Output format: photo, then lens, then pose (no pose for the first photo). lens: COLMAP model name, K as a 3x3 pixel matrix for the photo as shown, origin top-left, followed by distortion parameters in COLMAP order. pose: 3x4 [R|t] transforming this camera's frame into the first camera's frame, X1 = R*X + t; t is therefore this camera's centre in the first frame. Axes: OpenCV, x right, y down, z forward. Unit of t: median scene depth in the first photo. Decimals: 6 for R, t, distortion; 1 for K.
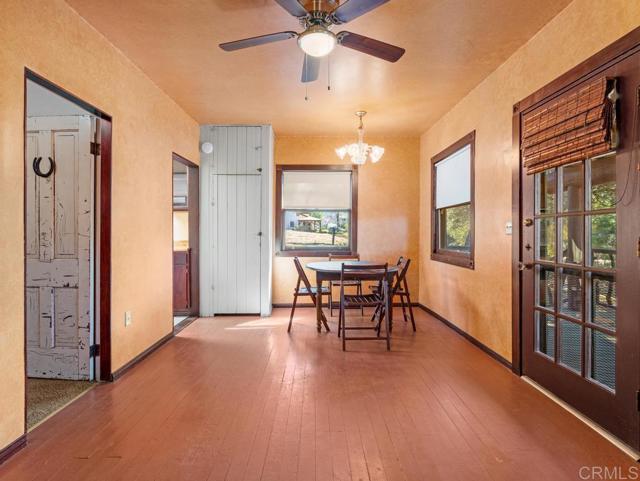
lens RADIAL K [[336.2, 0, 298.6], [0, 336.2, 232.9], [0, 0, 1]] dist [-0.012865, 0.003291]
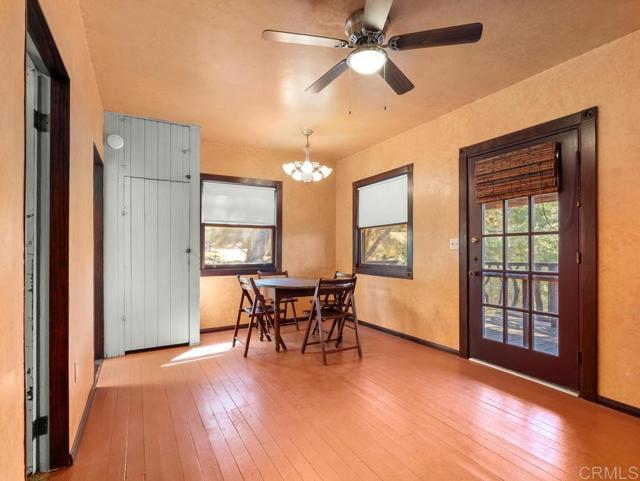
lens RADIAL K [[336.2, 0, 312.5], [0, 336.2, 250.1], [0, 0, 1]] dist [-0.012865, 0.003291]
pose [[0.867105, -0.002707, 0.498118, -0.311869], [0.003641, 0.999993, -0.000904, 0.003726], [-0.498112, 0.002597, 0.867109, 0.107617]]
